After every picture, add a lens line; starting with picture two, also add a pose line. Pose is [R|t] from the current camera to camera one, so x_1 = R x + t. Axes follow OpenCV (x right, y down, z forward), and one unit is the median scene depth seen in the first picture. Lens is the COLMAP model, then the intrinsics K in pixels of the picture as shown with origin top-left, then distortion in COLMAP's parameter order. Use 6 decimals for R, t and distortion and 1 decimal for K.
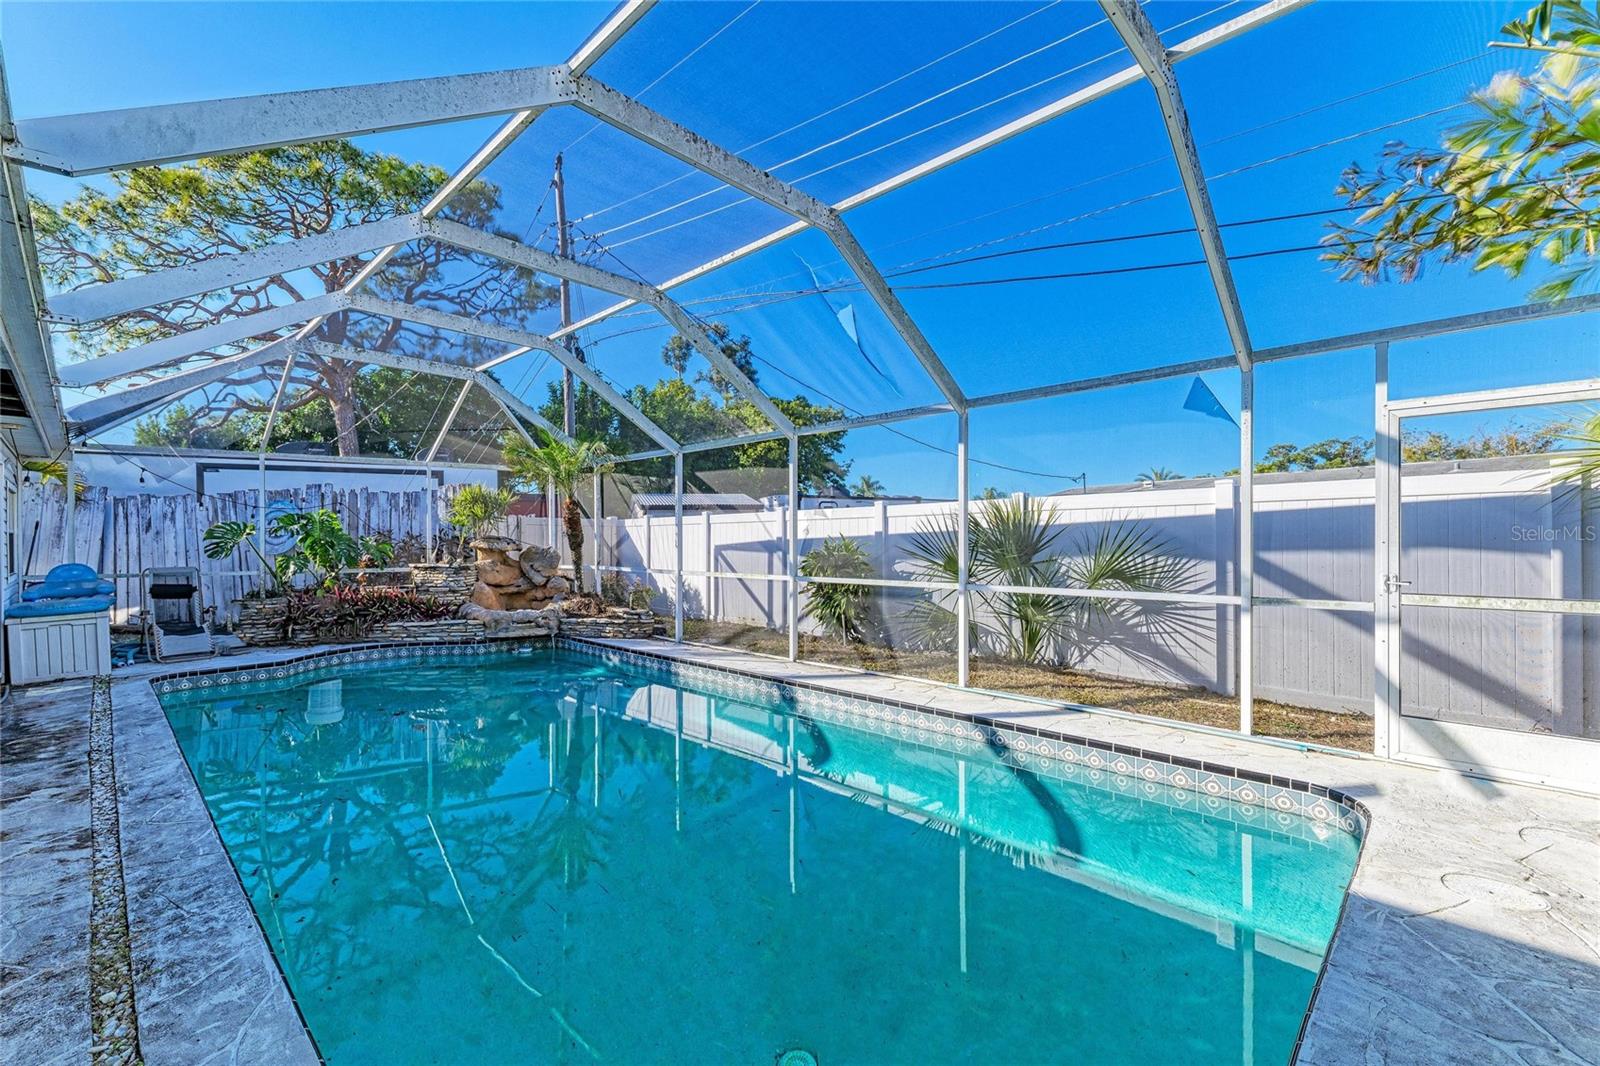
lens RADIAL K [[655.8, 0, 780.1], [0, 655.8, 548.2], [0, 0, 1]] dist [0.018233, -0.005086]
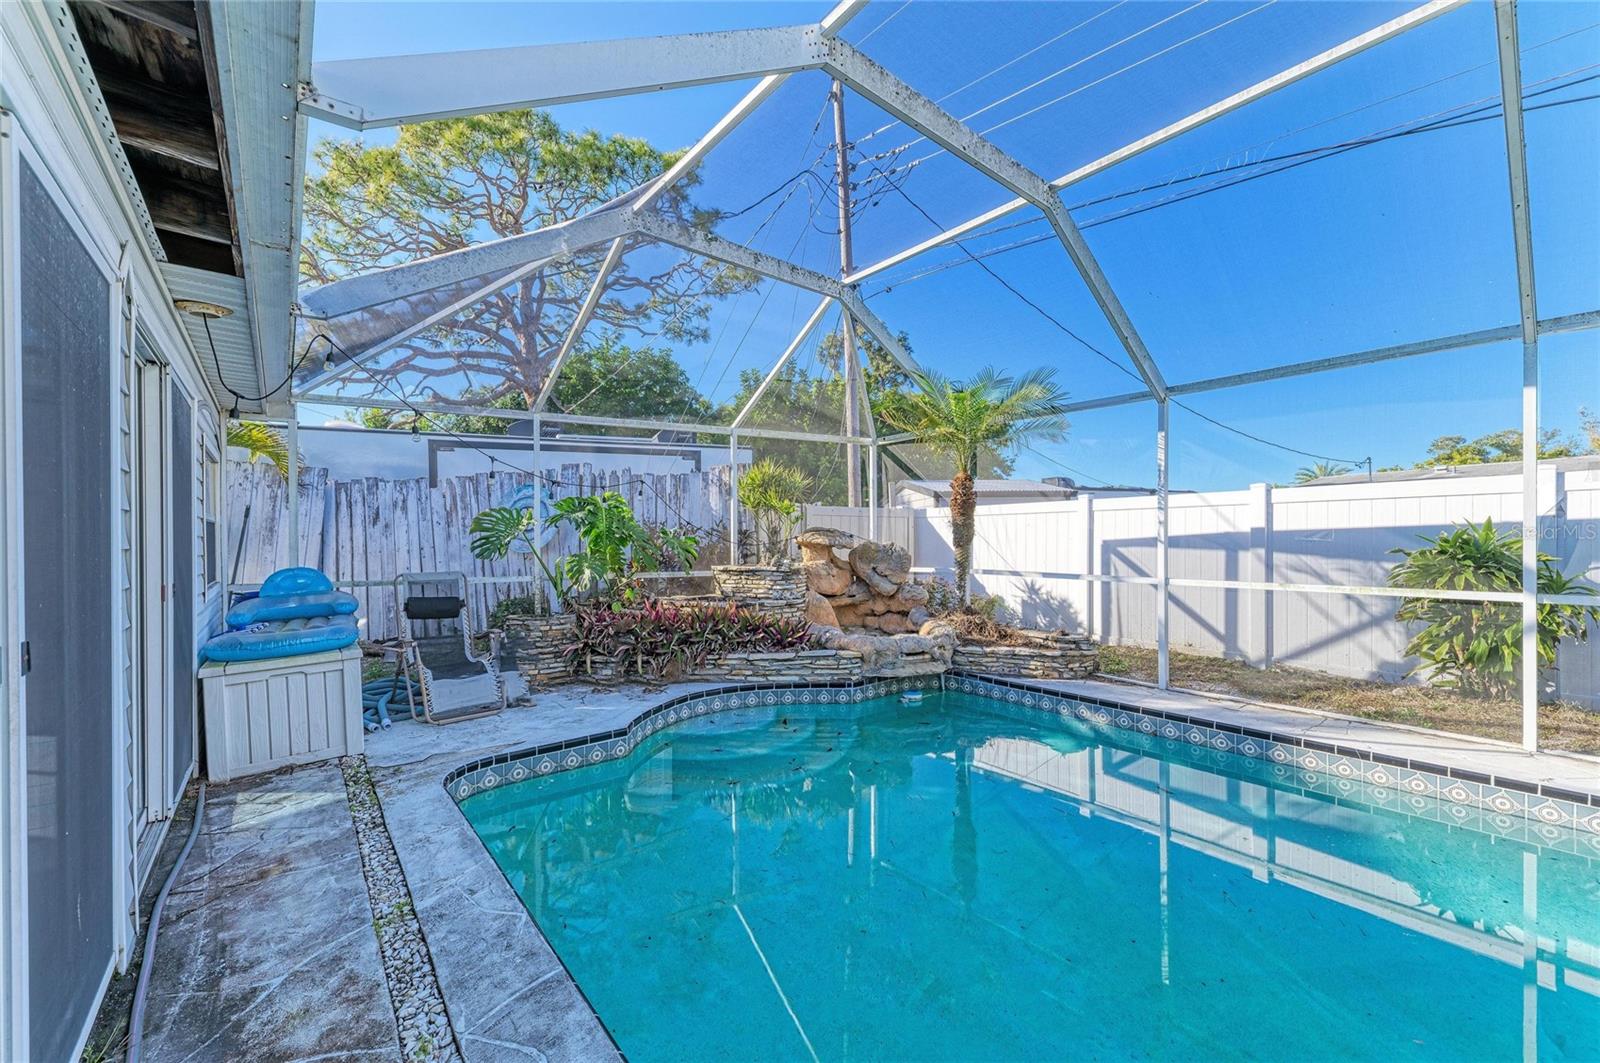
lens RADIAL K [[613.7, 0, 845.7], [0, 613.7, 544.8], [0, 0, 1]] dist [0.011678, -0.000022]
pose [[0.997791, -0.001536, -0.066407, -0.373713], [0.001422, 0.999997, -0.001767, 0.001755], [0.066409, 0.001669, 0.997791, 0.328134]]
